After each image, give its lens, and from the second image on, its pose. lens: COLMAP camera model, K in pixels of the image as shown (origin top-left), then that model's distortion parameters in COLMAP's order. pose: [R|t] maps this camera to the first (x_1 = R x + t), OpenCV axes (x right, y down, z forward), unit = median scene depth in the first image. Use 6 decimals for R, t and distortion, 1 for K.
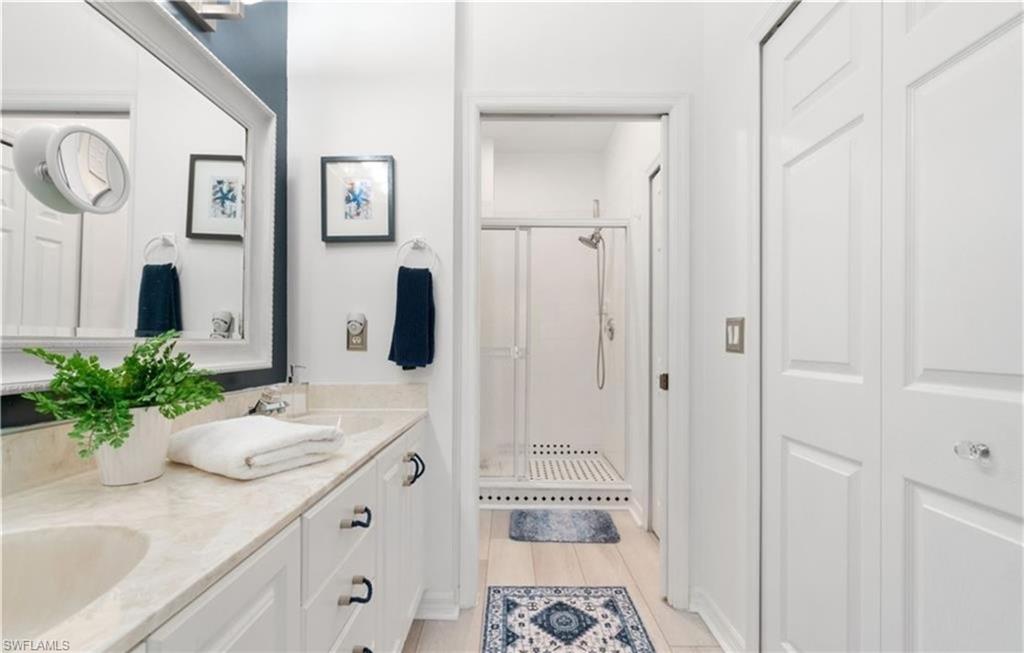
lens RADIAL K [[444.3, 0, 508.7], [0, 444.3, 333.6], [0, 0, 1]] dist [-0.000730, 0.000754]
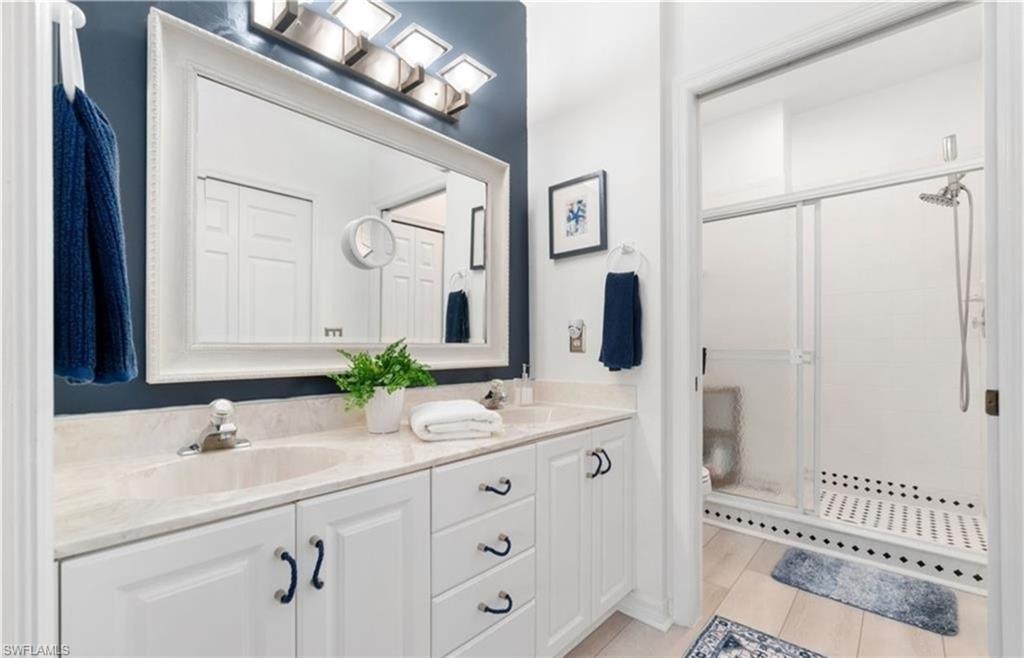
lens RADIAL K [[444.3, 0, 504.0], [0, 444.3, 336.0], [0, 0, 1]] dist [-0.000730, 0.000754]
pose [[0.741367, -0.021857, -0.670744, 0.268979], [0.020131, 0.999744, -0.010327, 0.004462], [0.670798, -0.005847, 0.741617, 0.049711]]
